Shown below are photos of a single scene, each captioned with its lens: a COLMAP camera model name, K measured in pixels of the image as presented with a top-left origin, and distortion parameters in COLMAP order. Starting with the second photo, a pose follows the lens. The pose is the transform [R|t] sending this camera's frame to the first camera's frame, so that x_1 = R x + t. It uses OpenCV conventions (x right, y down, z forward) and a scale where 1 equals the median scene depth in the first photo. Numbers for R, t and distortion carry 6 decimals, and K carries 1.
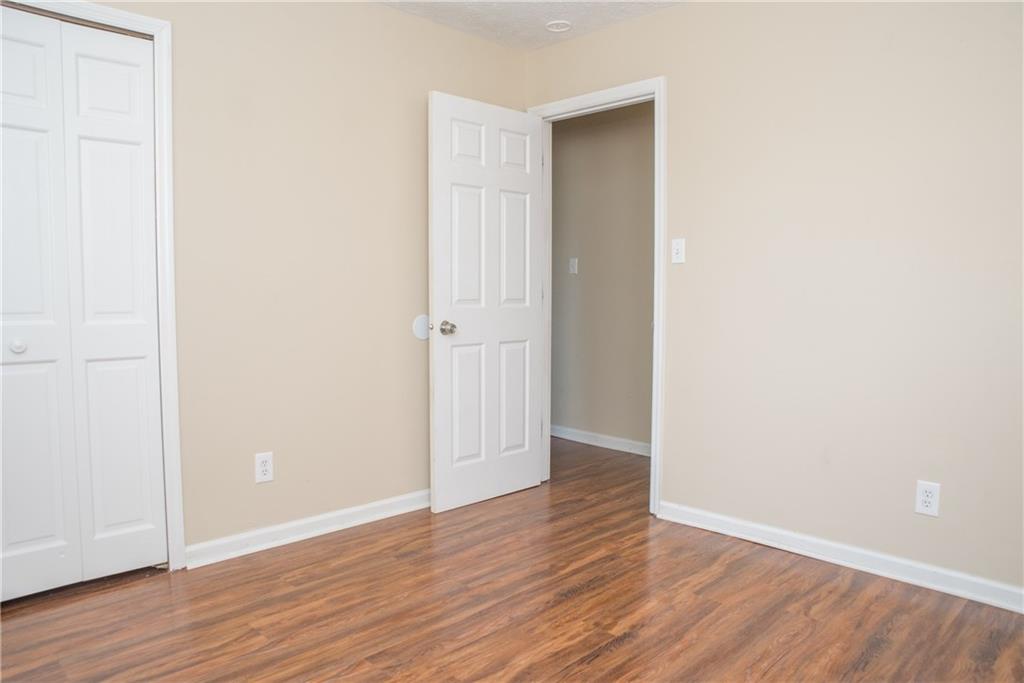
lens RADIAL K [[703.3, 0, 506.7], [0, 703.3, 338.8], [0, 0, 1]] dist [-0.119403, 0.077628]
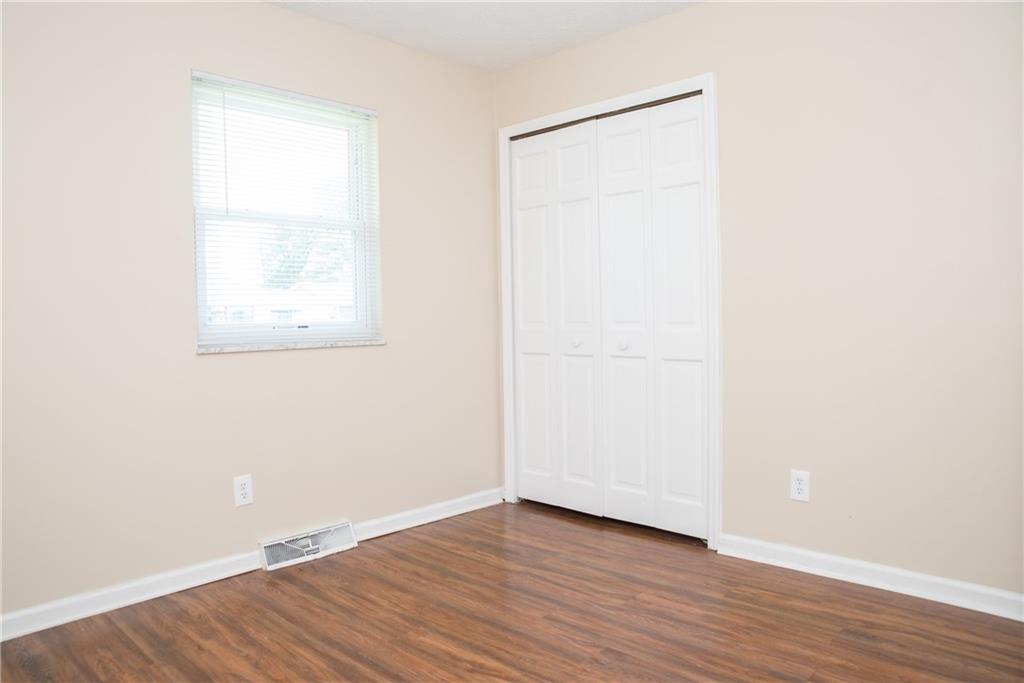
lens RADIAL K [[703.3, 0, 506.9], [0, 703.3, 343.2], [0, 0, 1]] dist [-0.119403, 0.077628]
pose [[0.038627, 0.038345, -0.998518, 0.691816], [-0.053759, 0.997896, 0.036242, -0.030507], [0.997807, 0.052279, 0.040607, 0.639835]]
